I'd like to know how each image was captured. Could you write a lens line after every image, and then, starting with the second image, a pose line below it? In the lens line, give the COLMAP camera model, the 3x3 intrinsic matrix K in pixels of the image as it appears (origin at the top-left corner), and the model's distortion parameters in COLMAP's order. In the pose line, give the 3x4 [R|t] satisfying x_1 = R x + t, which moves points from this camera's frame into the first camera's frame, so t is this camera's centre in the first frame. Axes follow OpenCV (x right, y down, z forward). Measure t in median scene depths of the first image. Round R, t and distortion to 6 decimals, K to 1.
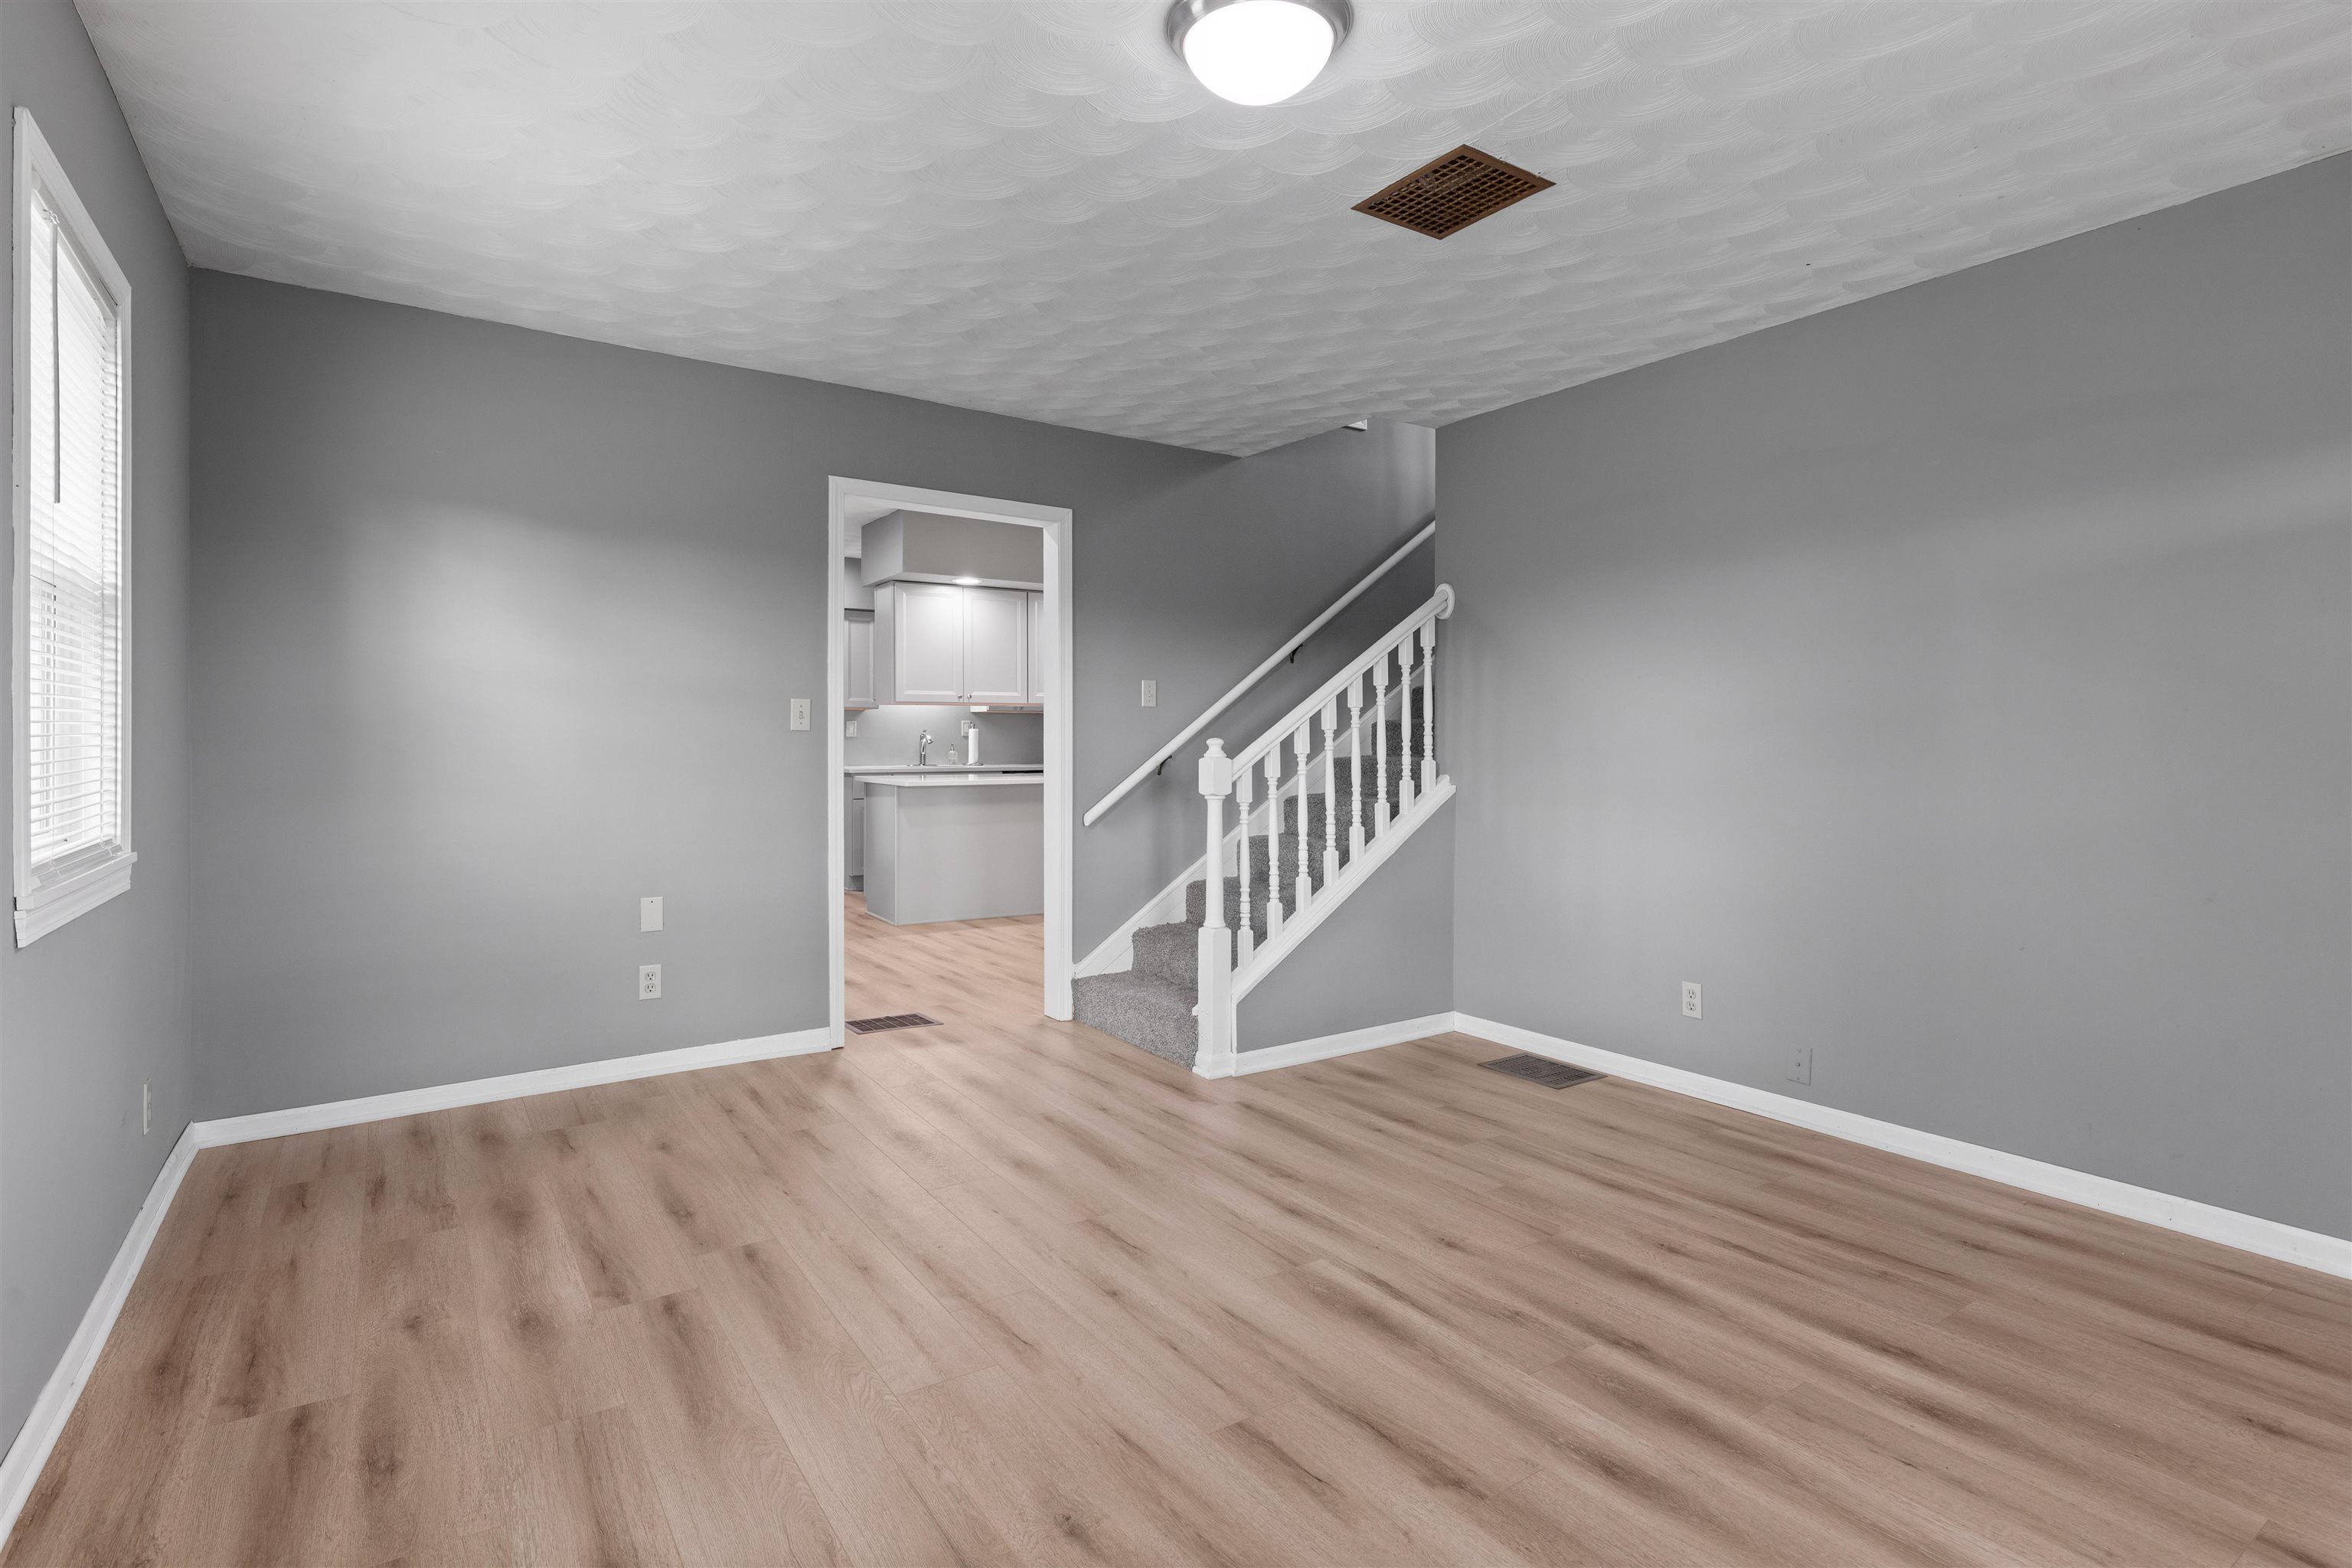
lens RADIAL K [[1158.7, 0, 1169.6], [0, 1158.7, 749.6], [0, 0, 1]] dist [-0.004737, -0.000667]
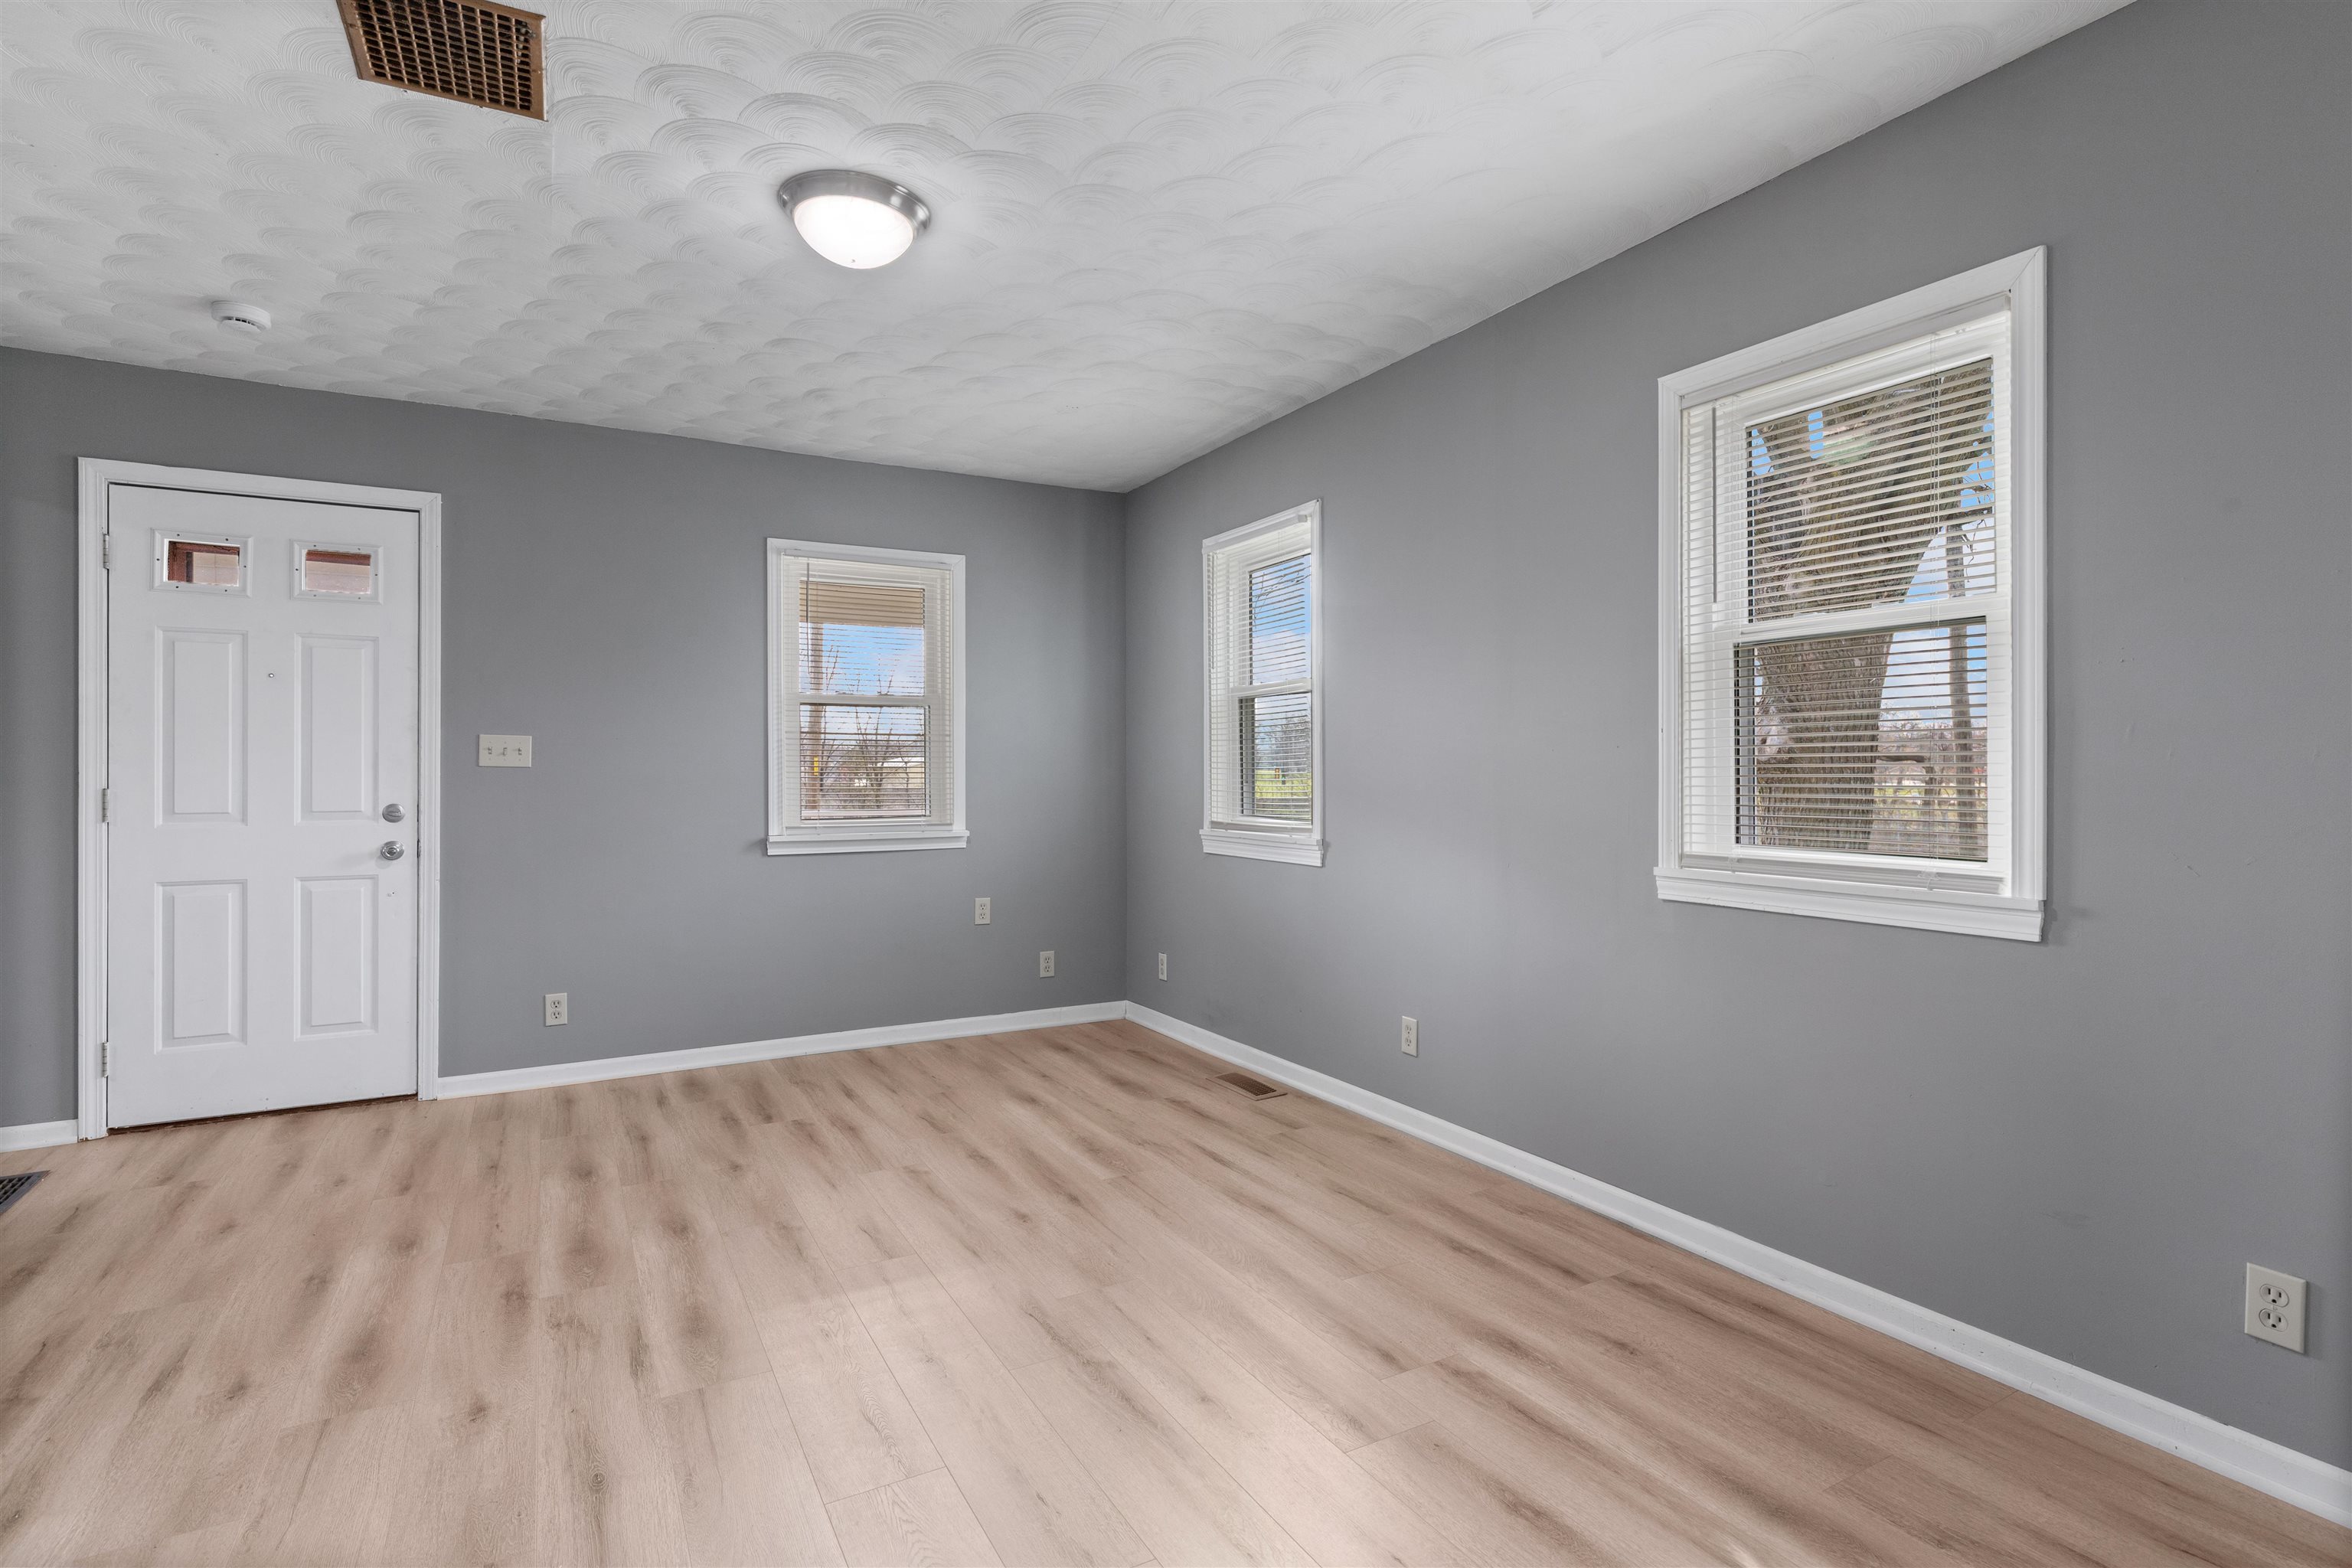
lens RADIAL K [[1158.7, 0, 1169.6], [0, 1158.7, 749.6], [0, 0, 1]] dist [-0.004737, -0.000667]
pose [[-0.995735, 0.001333, 0.092254, -0.341262], [0.000534, 0.999962, -0.008678, -0.017402], [-0.092262, -0.008592, -0.995698, 1.989689]]
